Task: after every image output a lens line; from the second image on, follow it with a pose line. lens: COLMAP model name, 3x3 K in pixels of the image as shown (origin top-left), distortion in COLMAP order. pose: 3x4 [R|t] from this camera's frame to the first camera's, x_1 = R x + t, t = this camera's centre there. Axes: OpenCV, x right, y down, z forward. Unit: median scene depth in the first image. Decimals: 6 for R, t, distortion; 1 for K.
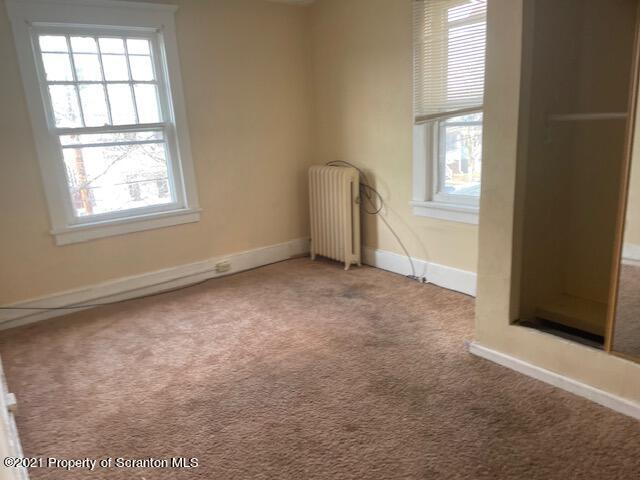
lens RADIAL K [[480.5, 0, 319.3], [0, 480.5, 241.3], [0, 0, 1]] dist [0.009359, 0.004879]
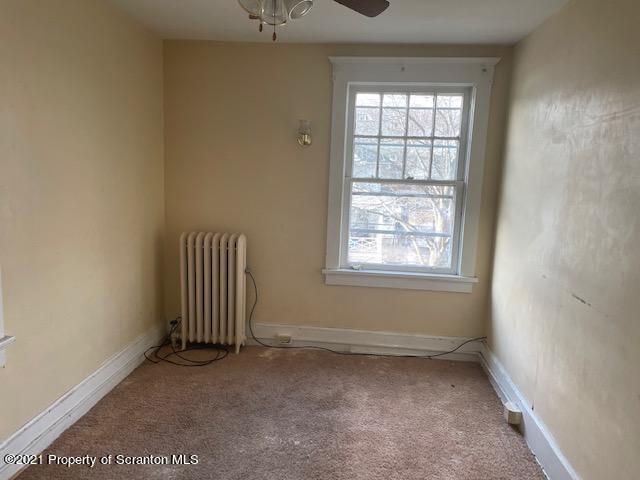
lens RADIAL K [[524.5, 0, 319.5], [0, 524.5, 239.6], [0, 0, 1]] dist [-0.021841, -0.001513]
pose [[0.771875, 0.160140, -0.615275, 0.130490], [-0.239094, 0.969833, -0.047526, -0.029381], [0.589103, 0.183793, 0.786878, 0.082153]]
